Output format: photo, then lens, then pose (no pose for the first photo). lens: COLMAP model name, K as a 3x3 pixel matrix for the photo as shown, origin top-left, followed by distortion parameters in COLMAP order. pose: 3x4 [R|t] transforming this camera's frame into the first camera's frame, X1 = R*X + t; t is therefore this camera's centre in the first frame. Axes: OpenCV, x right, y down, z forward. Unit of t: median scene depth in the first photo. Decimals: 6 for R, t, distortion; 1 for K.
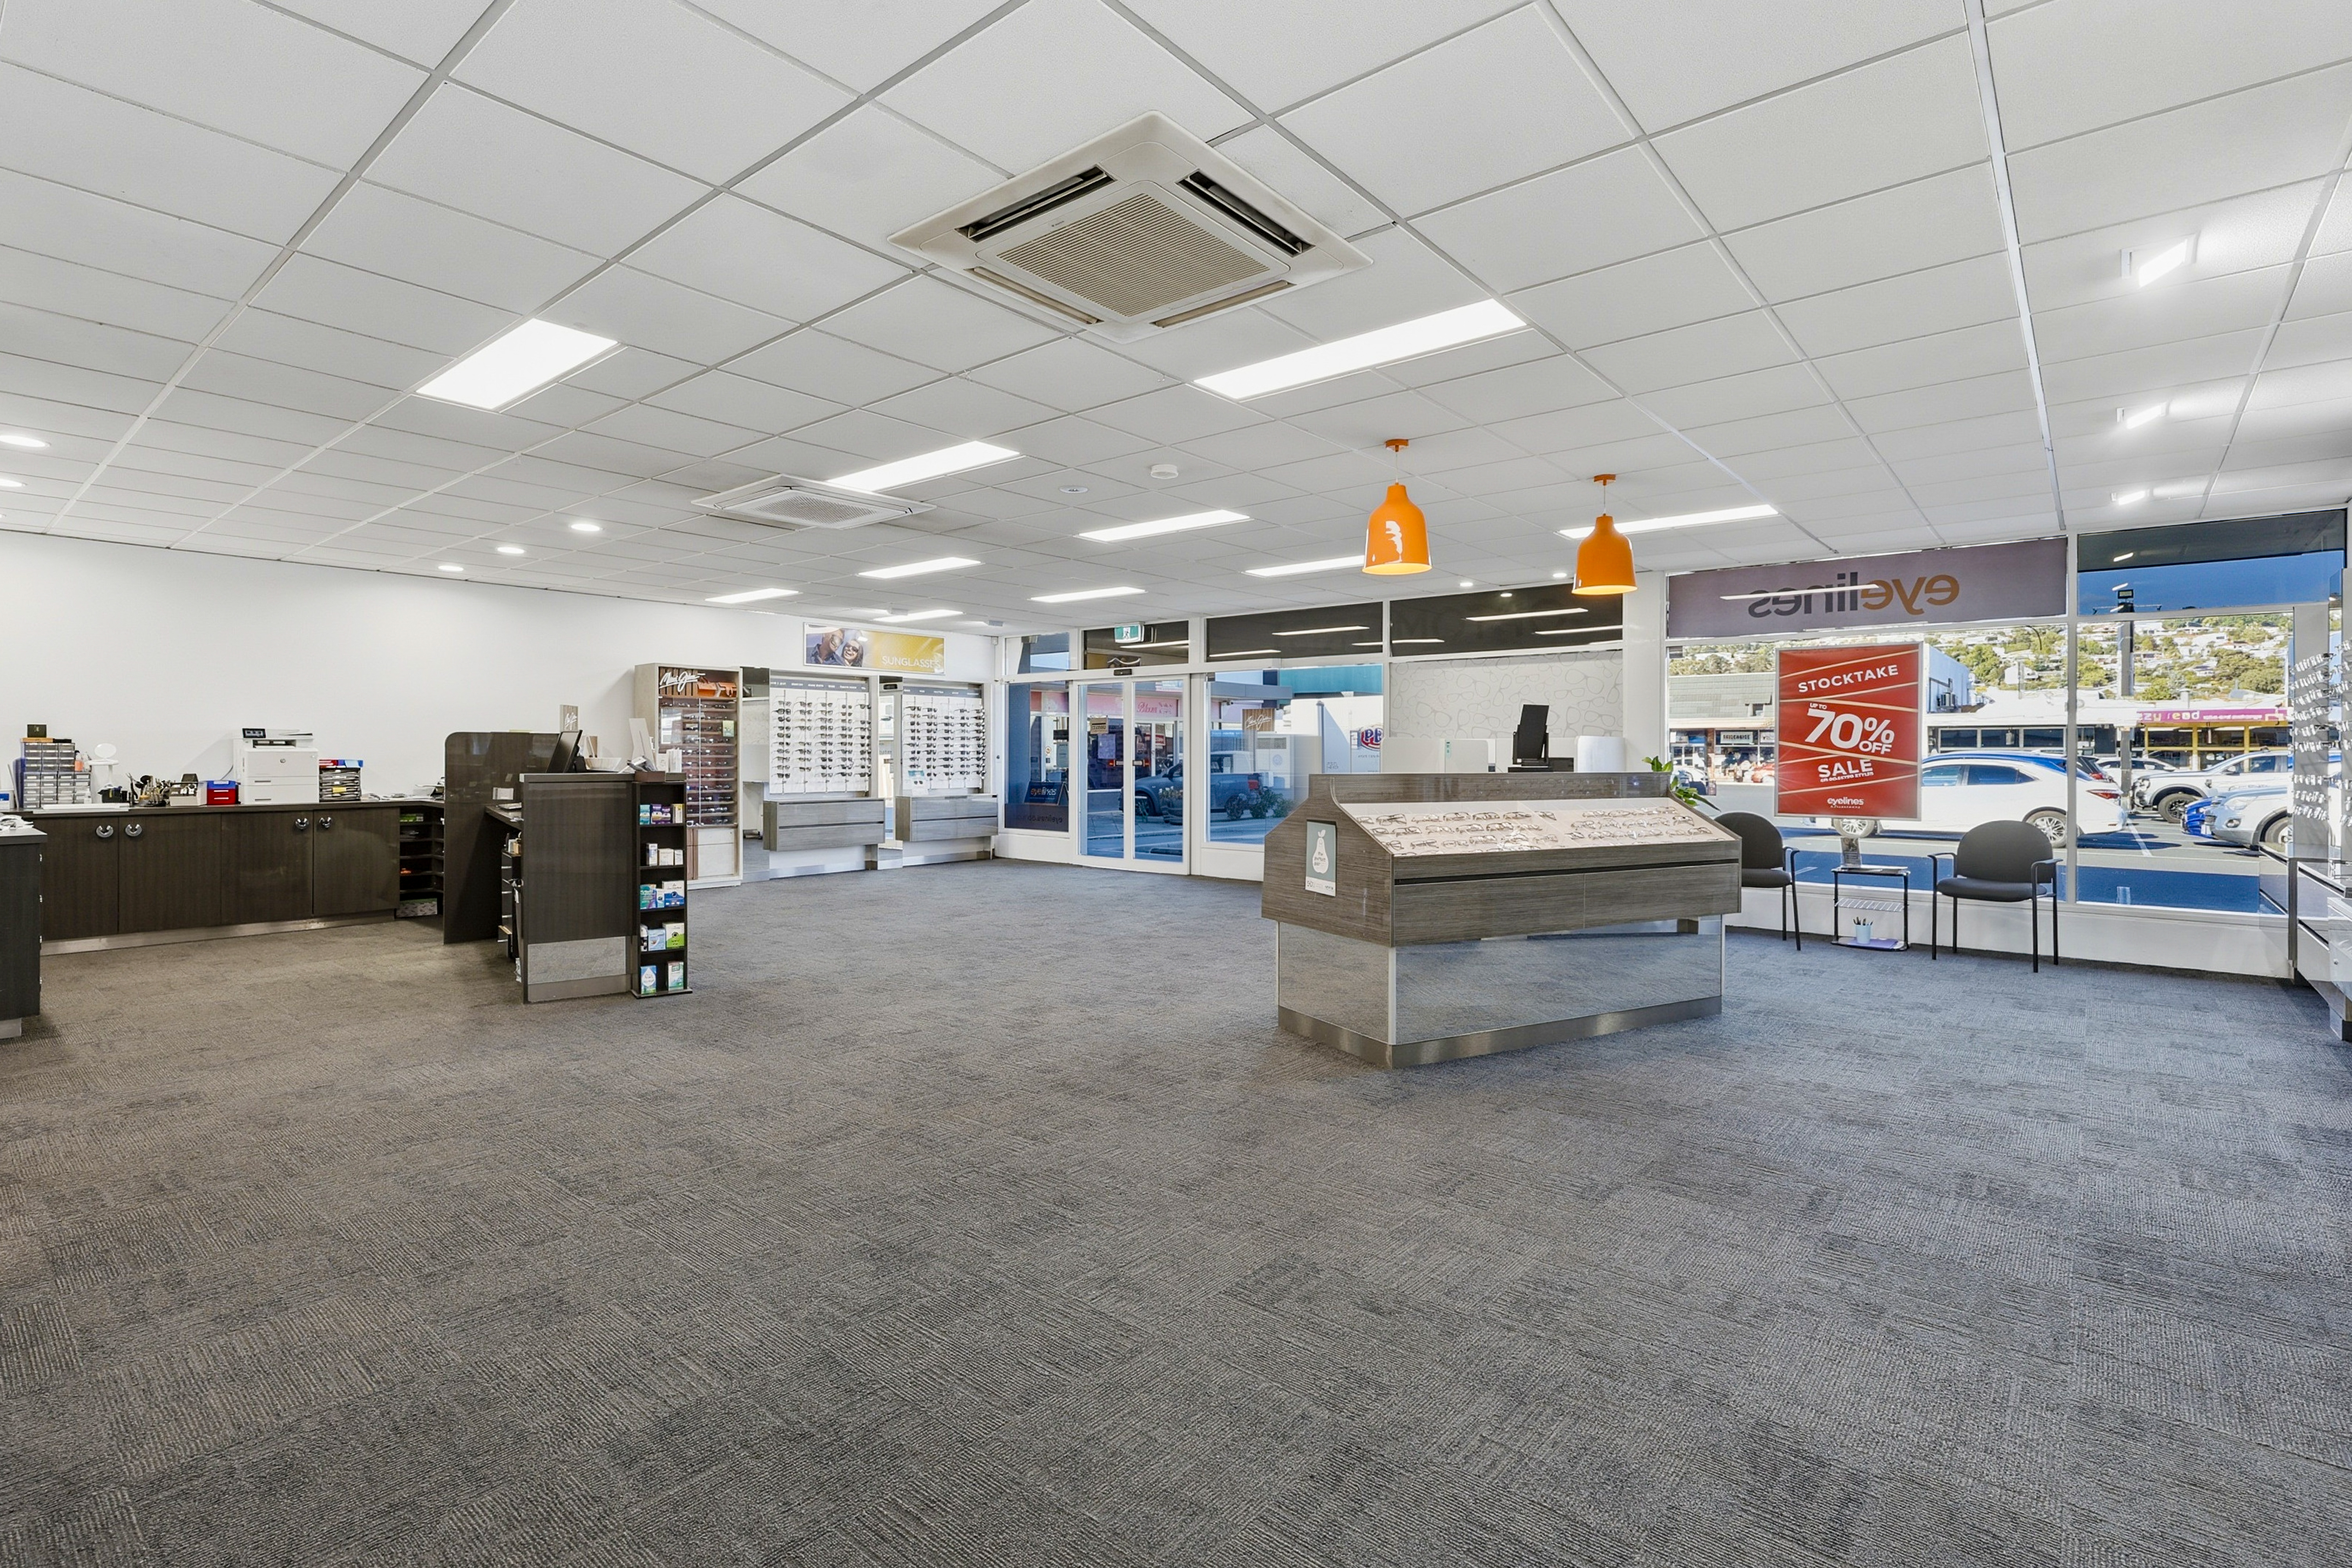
lens RADIAL K [[1108.9, 0, 1216.3], [0, 1108.9, 747.1], [0, 0, 1]] dist [-0.002397, -0.000866]
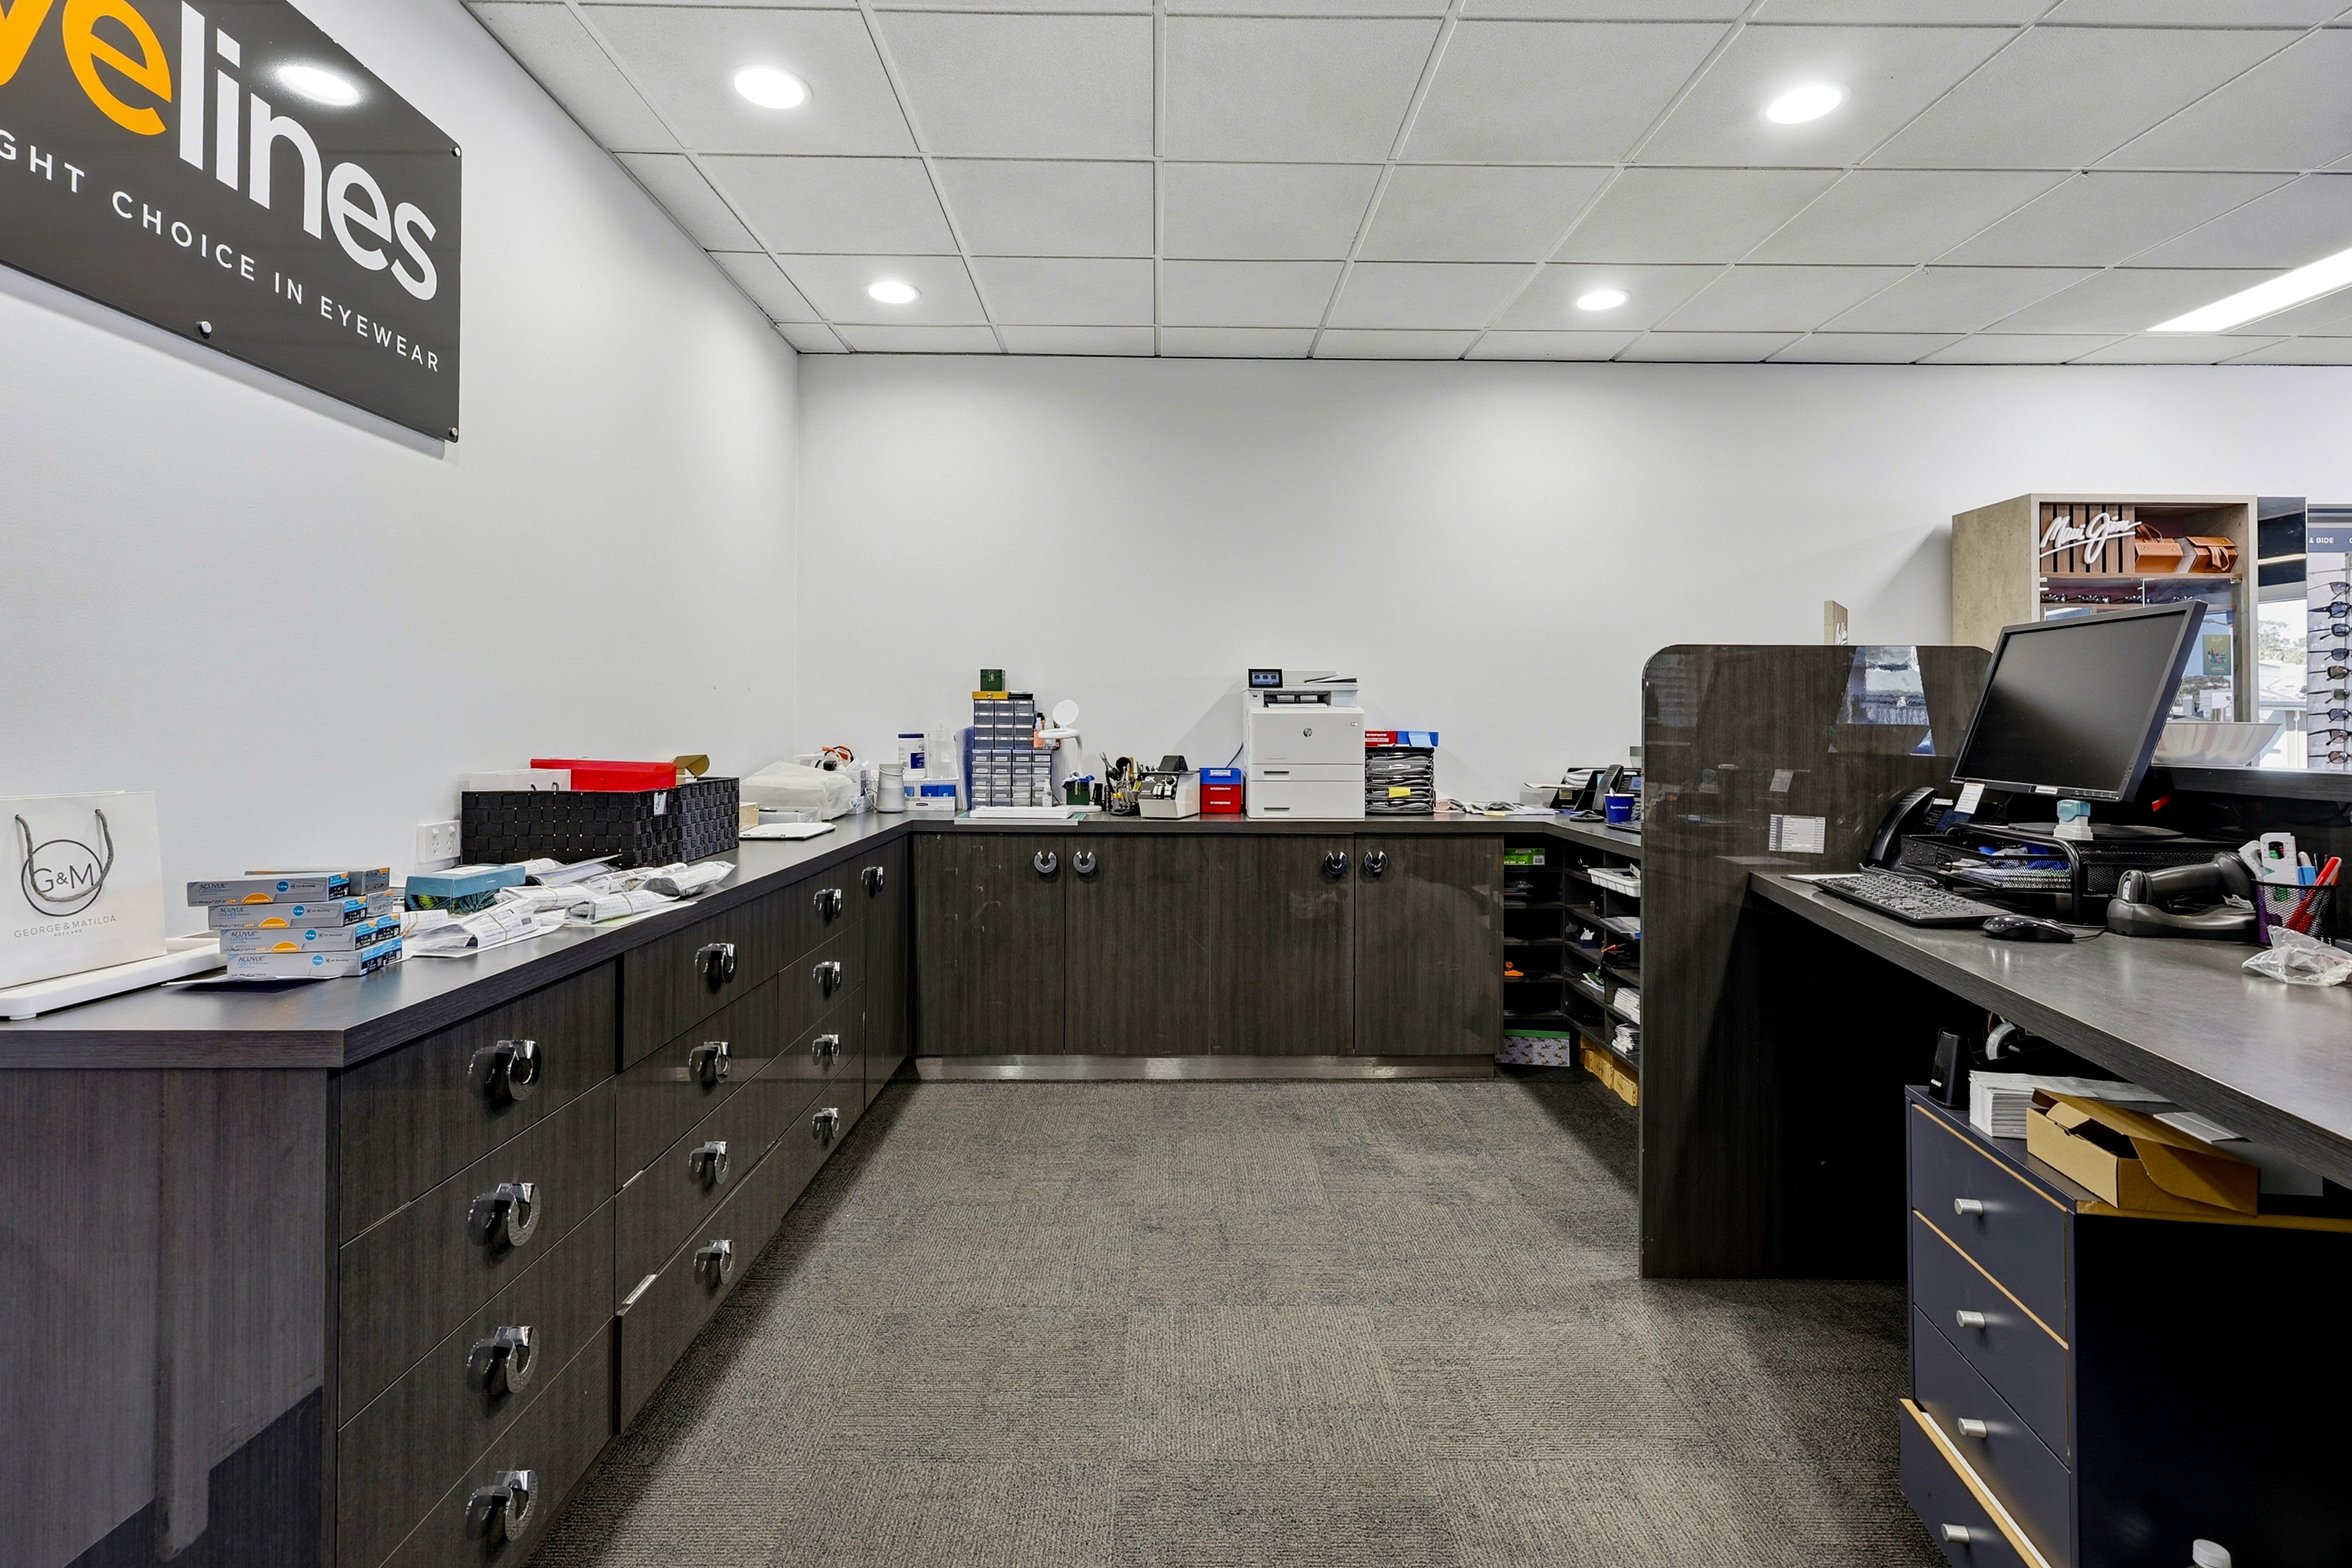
lens RADIAL K [[1108.9, 0, 1205.3], [0, 1108.9, 723.1], [0, 0, 1]] dist [-0.002397, -0.000866]
pose [[0.644371, -0.007854, -0.764673, -0.442173], [0.000963, 0.999955, -0.009459, 0.011714], [0.764713, 0.005359, 0.644349, 0.578683]]
